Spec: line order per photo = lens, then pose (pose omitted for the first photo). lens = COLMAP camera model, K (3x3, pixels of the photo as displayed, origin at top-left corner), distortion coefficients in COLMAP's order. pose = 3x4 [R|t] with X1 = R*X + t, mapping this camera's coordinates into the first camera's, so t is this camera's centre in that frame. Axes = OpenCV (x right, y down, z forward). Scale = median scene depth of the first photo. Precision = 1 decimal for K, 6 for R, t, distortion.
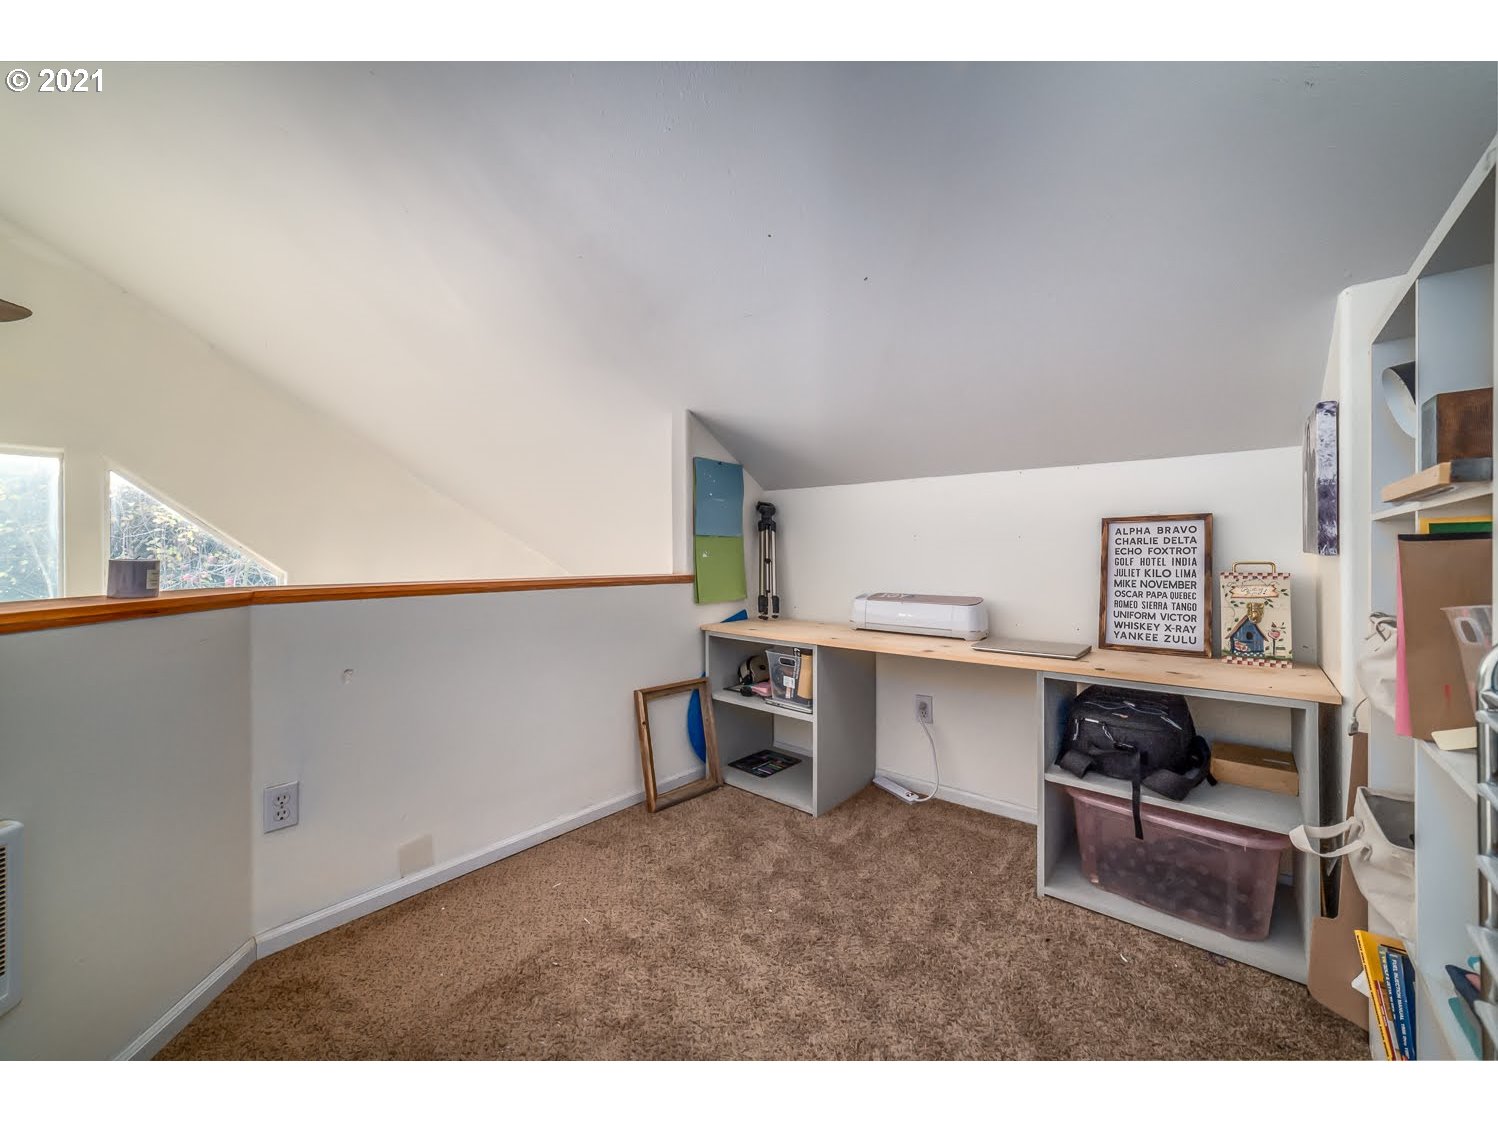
lens RADIAL K [[582.3, 0, 752.4], [0, 582.3, 557.9], [0, 0, 1]] dist [-0.000664, -0.000026]
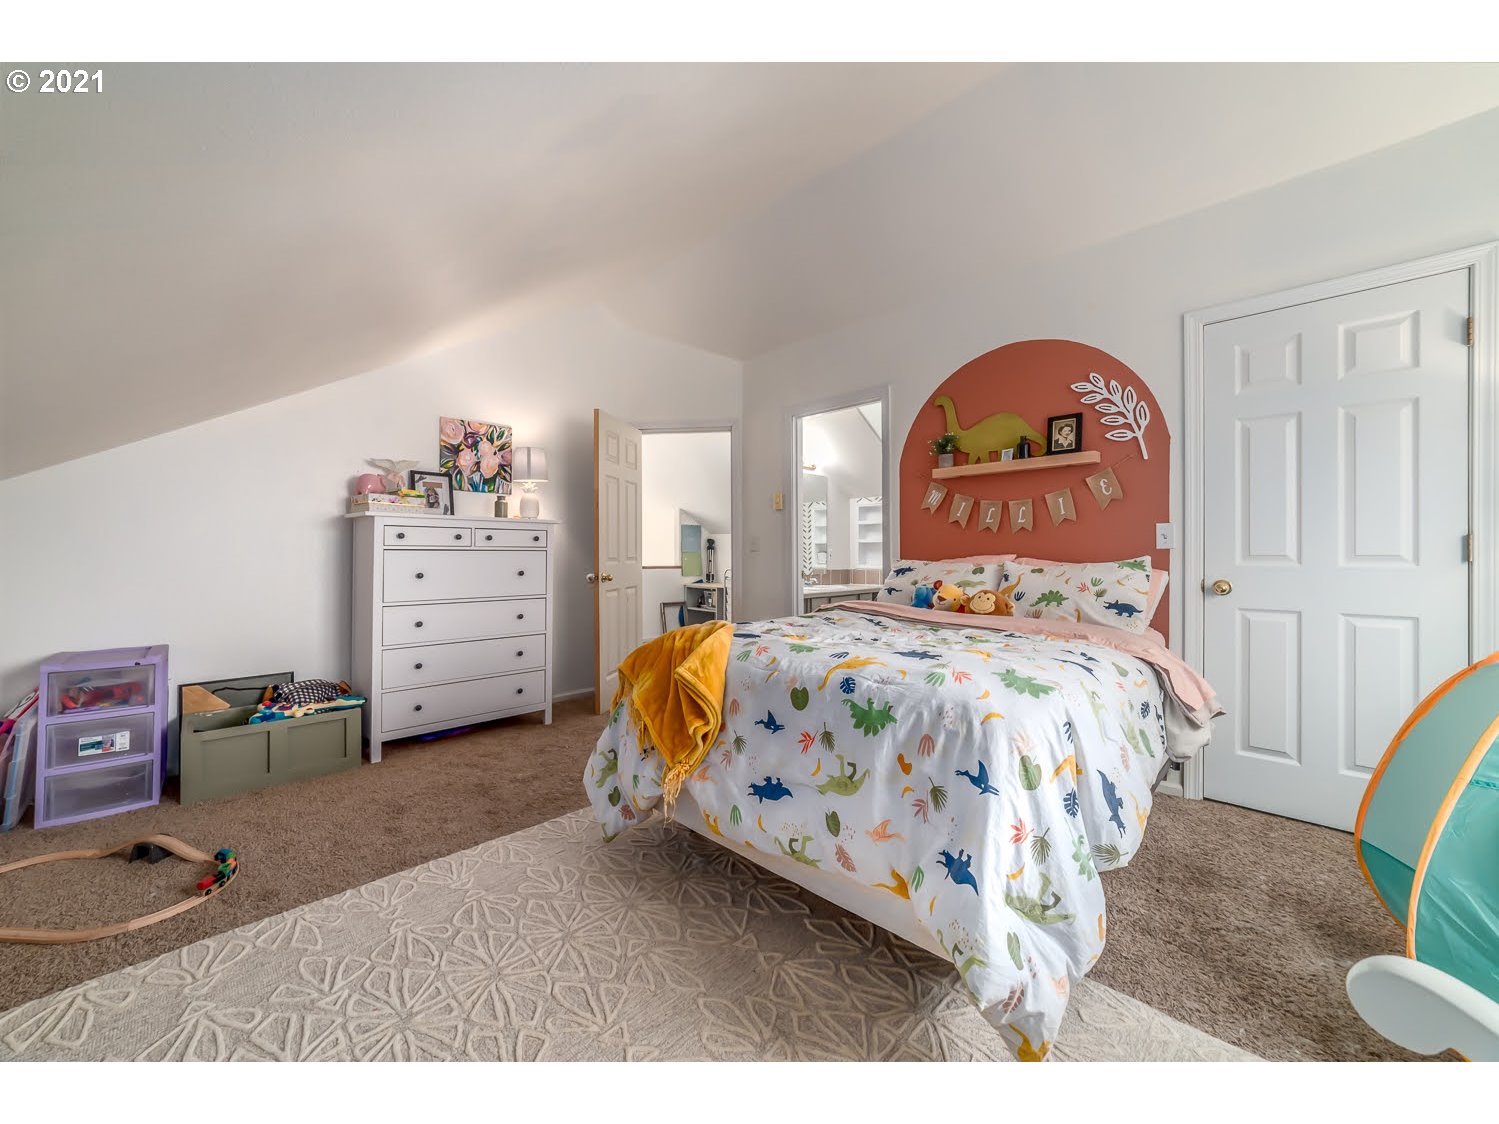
lens RADIAL K [[582.7, 0, 746.5], [0, 582.7, 560.6], [0, 0, 1]] dist [-0.000664, -0.000026]
pose [[0.995130, 0.000352, -0.098574, 0.492586], [-0.000240, 0.999999, 0.001152, 0.000050], [0.098574, -0.001123, 0.995129, -1.796200]]
